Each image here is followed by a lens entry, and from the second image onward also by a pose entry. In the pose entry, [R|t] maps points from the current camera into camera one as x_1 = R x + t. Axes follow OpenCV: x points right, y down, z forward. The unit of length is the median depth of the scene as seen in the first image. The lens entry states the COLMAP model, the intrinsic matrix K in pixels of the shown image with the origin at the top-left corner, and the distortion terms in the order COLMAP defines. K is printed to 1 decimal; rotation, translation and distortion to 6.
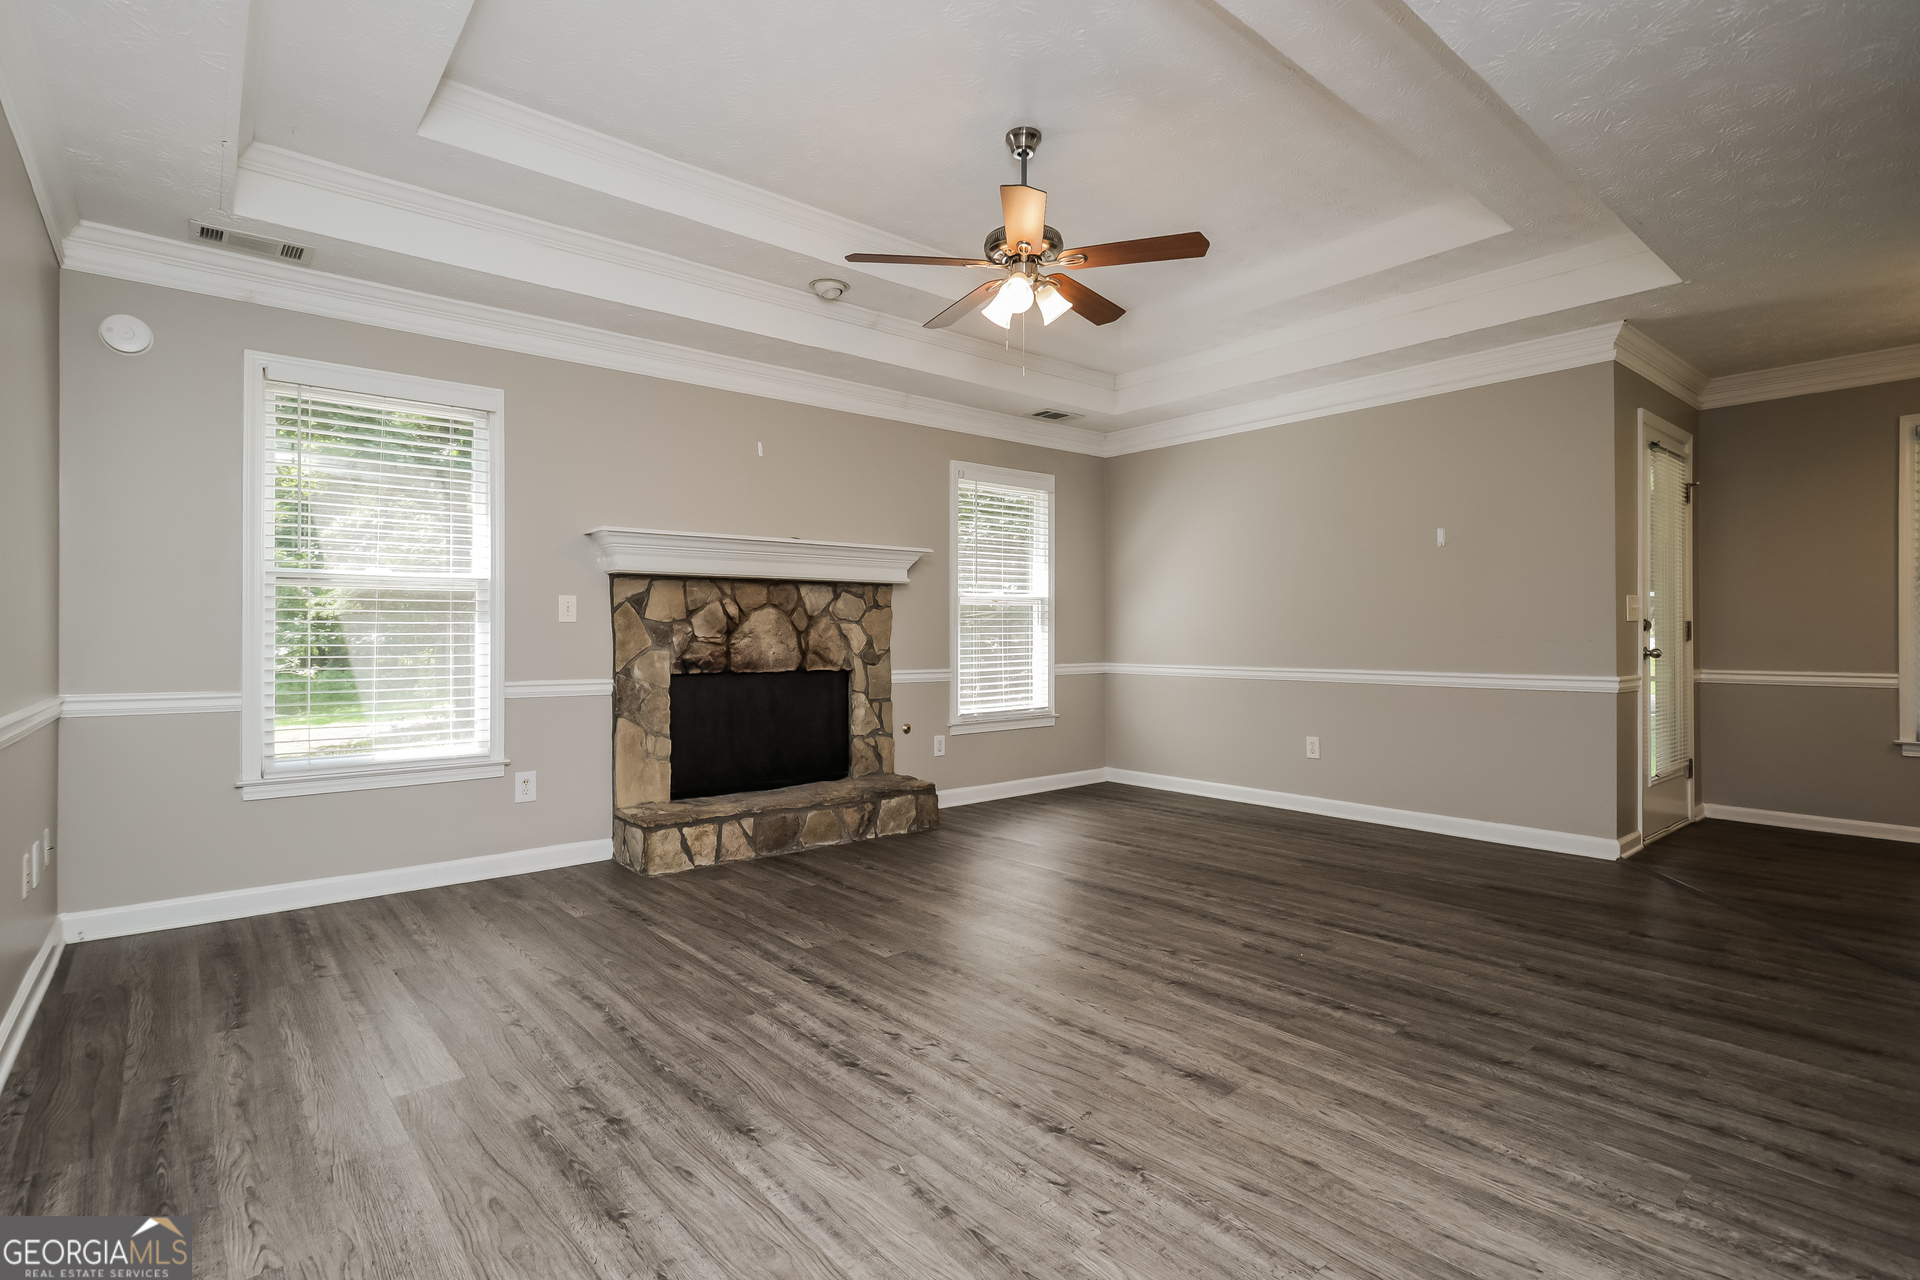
lens RADIAL K [[922.3, 0, 955.9], [0, 922.3, 638.8], [0, 0, 1]] dist [0.001003, 0.000520]
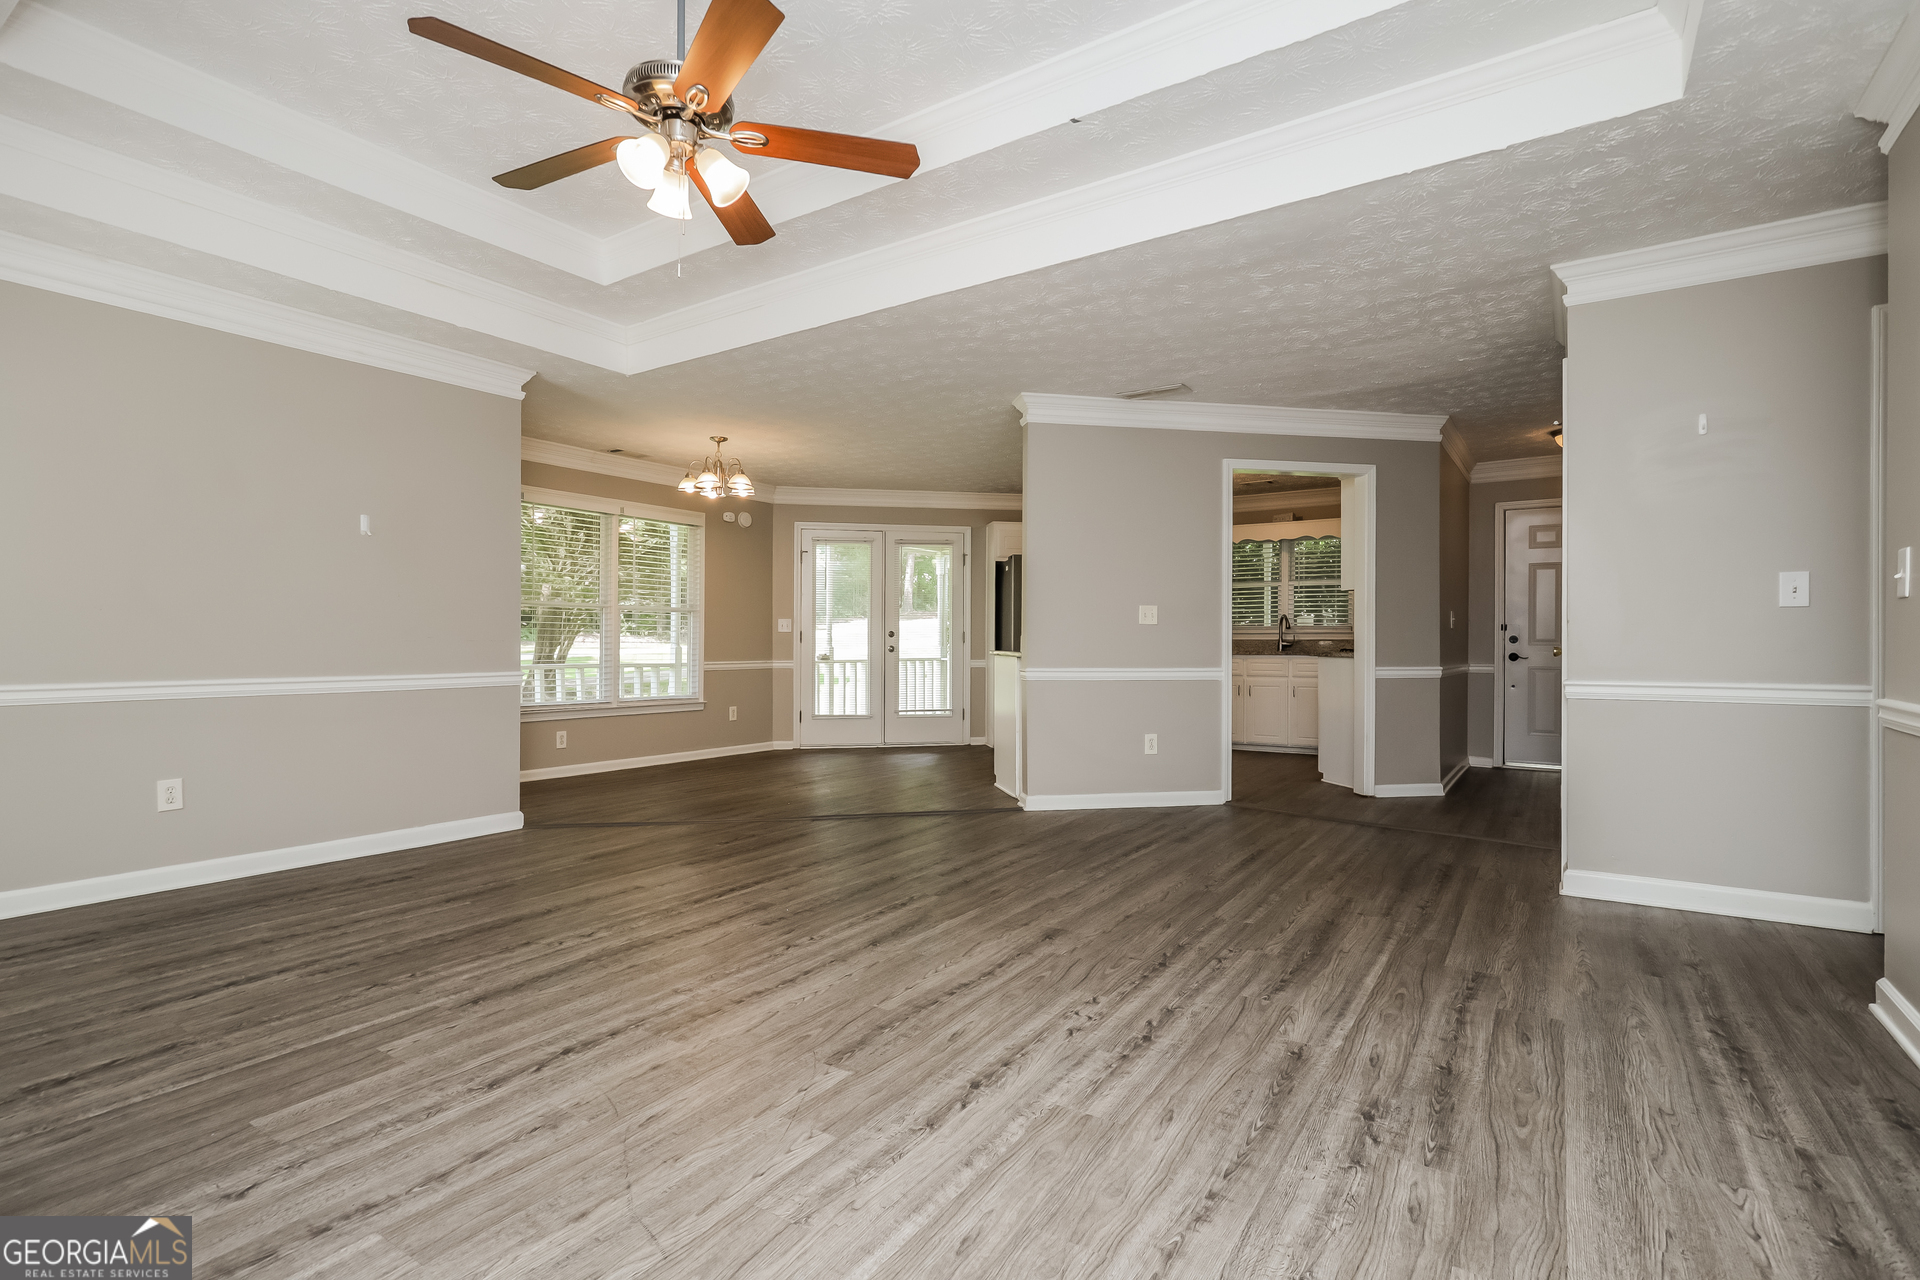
lens RADIAL K [[922.3, 0, 955.1], [0, 922.3, 640.9], [0, 0, 1]] dist [0.001003, 0.000520]
pose [[-0.282624, 0.005287, 0.959216, -0.997522], [0.002247, 0.999986, -0.004850, 0.016610], [-0.959228, 0.000784, -0.282632, 1.422779]]
